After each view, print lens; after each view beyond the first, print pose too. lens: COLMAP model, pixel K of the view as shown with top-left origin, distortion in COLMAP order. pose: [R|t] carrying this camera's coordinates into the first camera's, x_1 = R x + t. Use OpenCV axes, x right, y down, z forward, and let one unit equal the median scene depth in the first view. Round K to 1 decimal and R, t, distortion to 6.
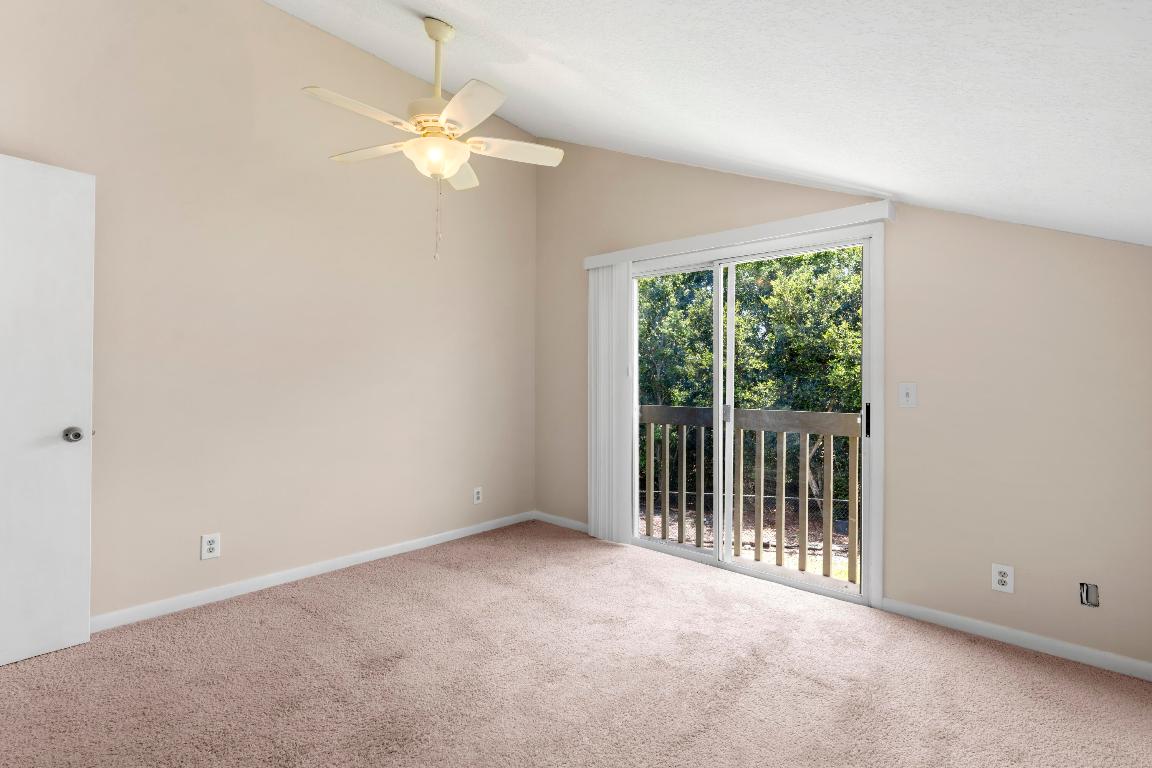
lens RADIAL K [[523.8, 0, 575.8], [0, 523.8, 379.5], [0, 0, 1]] dist [-0.001720, 0.000660]
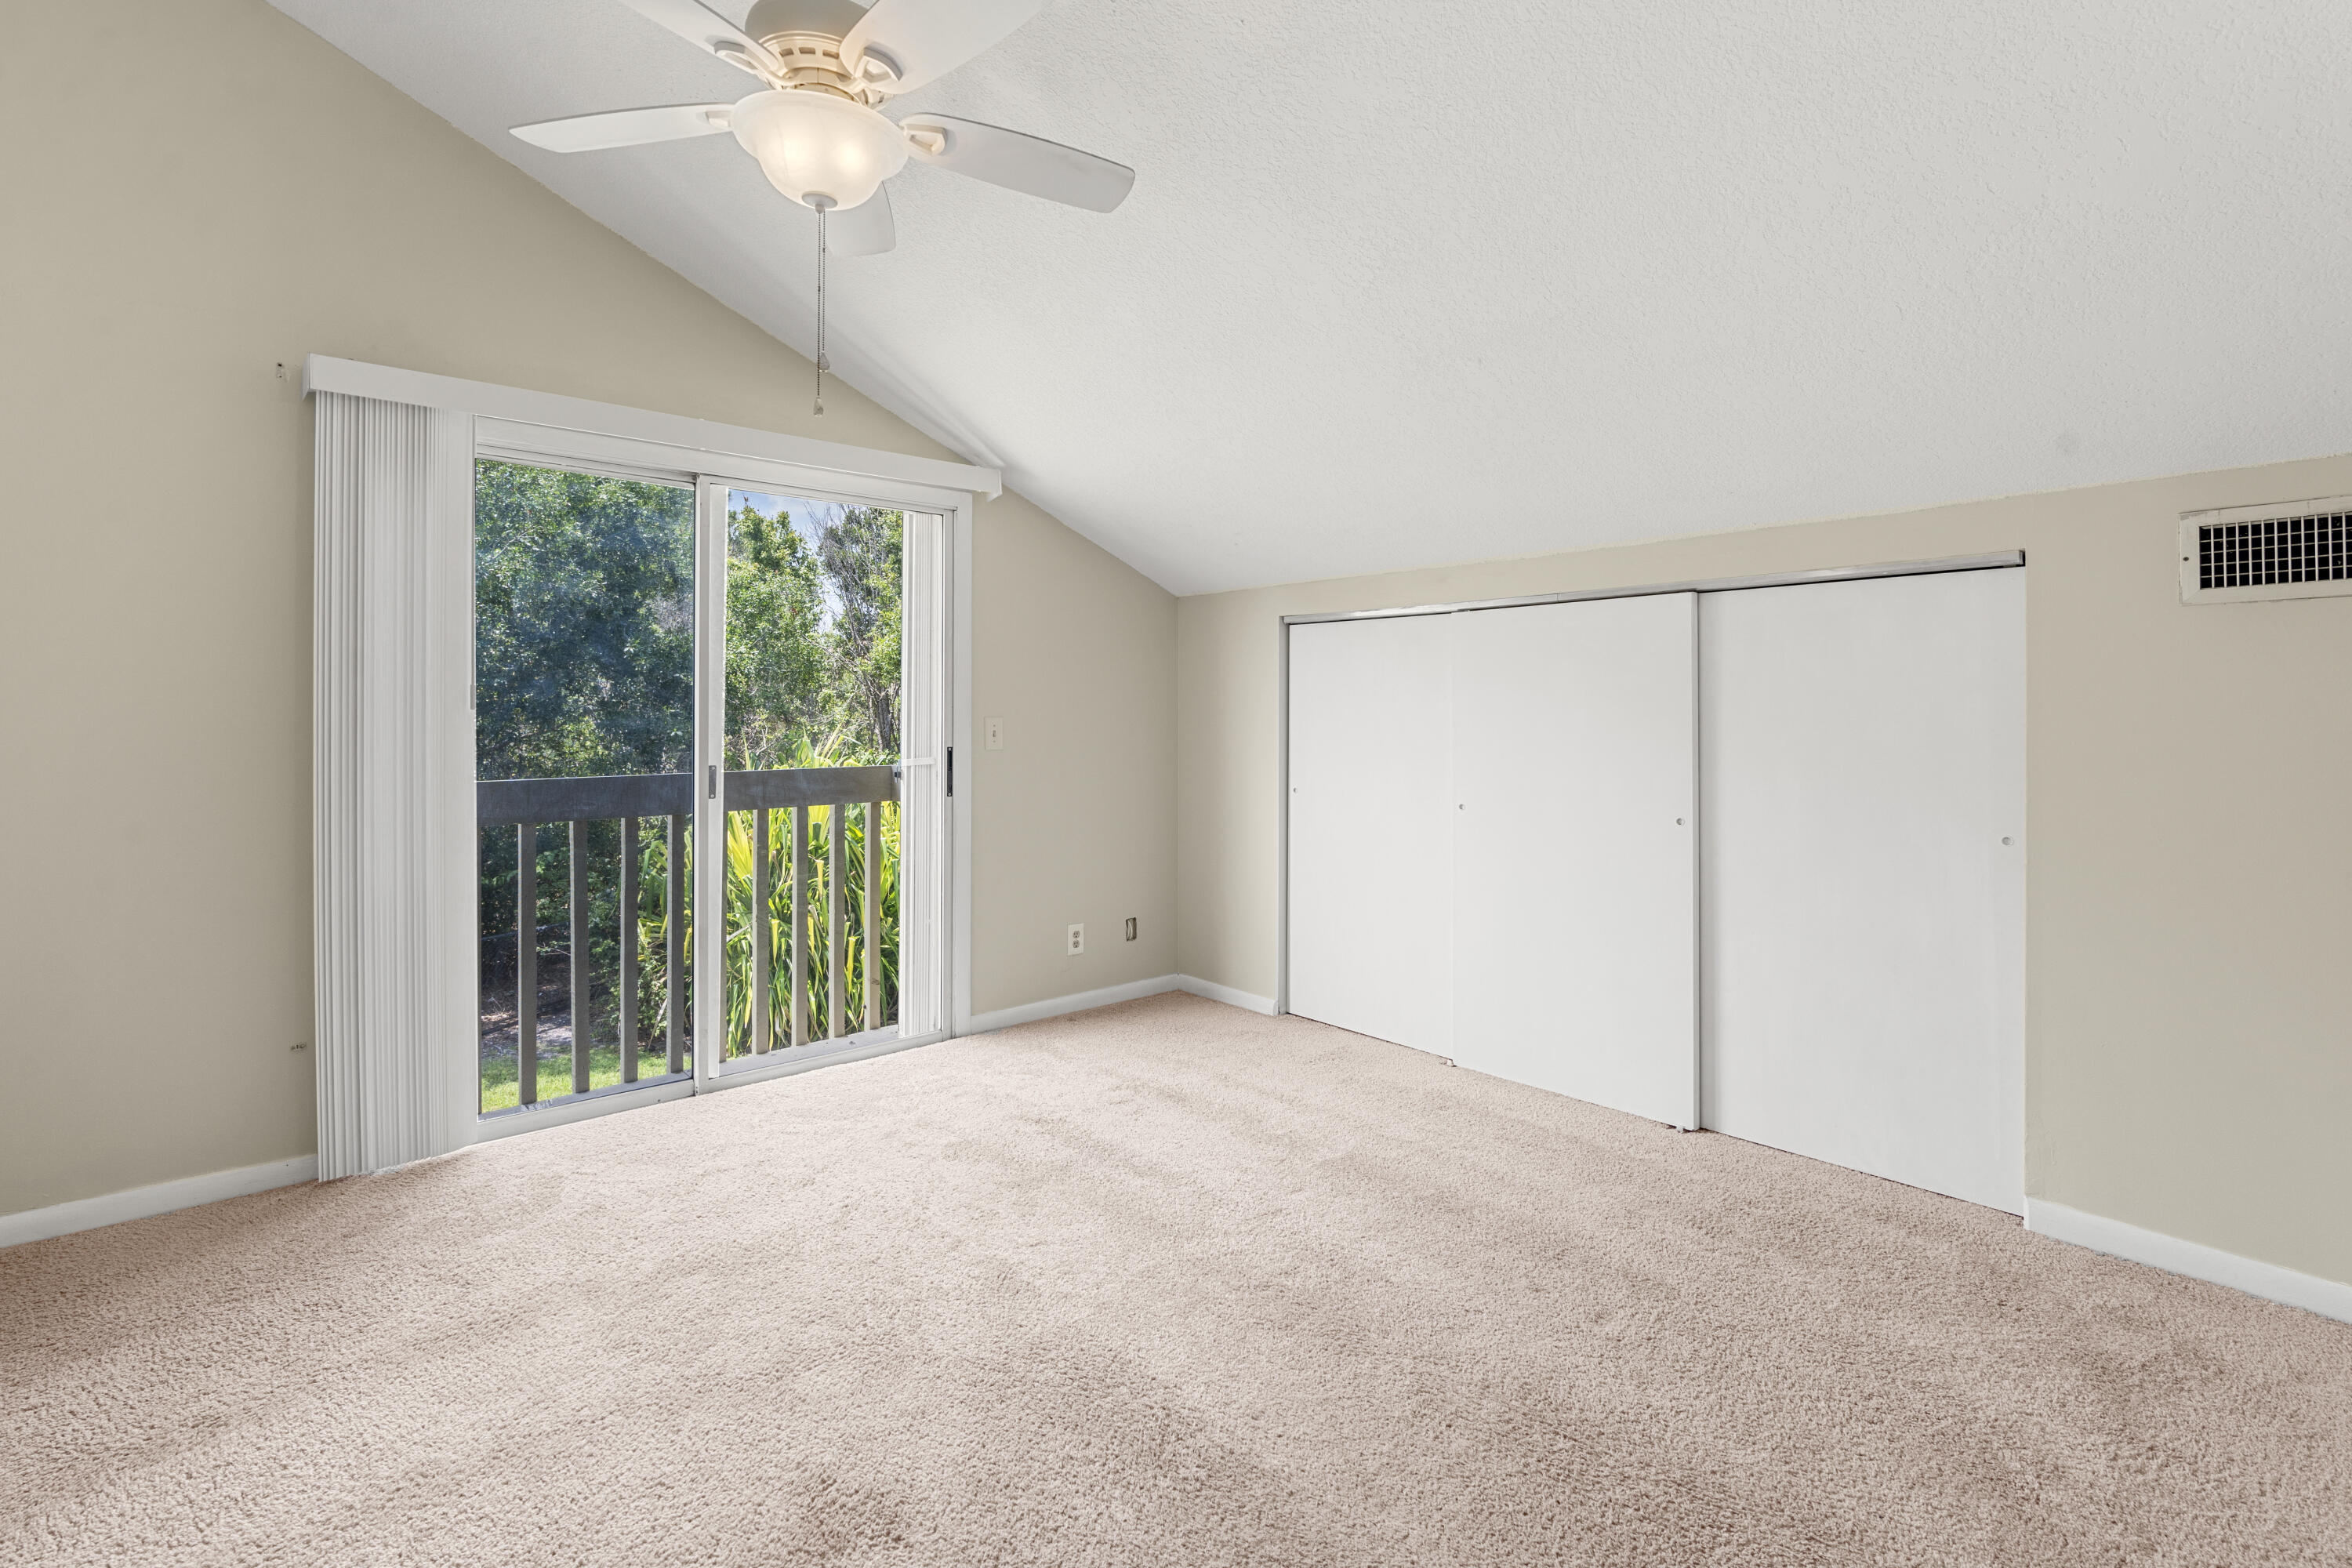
lens RADIAL K [[1069.5, 0, 1166.8], [0, 1069.5, 713.0], [0, 0, 1]] dist [-0.001720, 0.000660]
pose [[0.144056, -0.011697, 0.989500, -0.812649], [-0.002625, 0.999922, 0.012203, -0.019813], [-0.989566, -0.004355, 0.144014, 0.511349]]
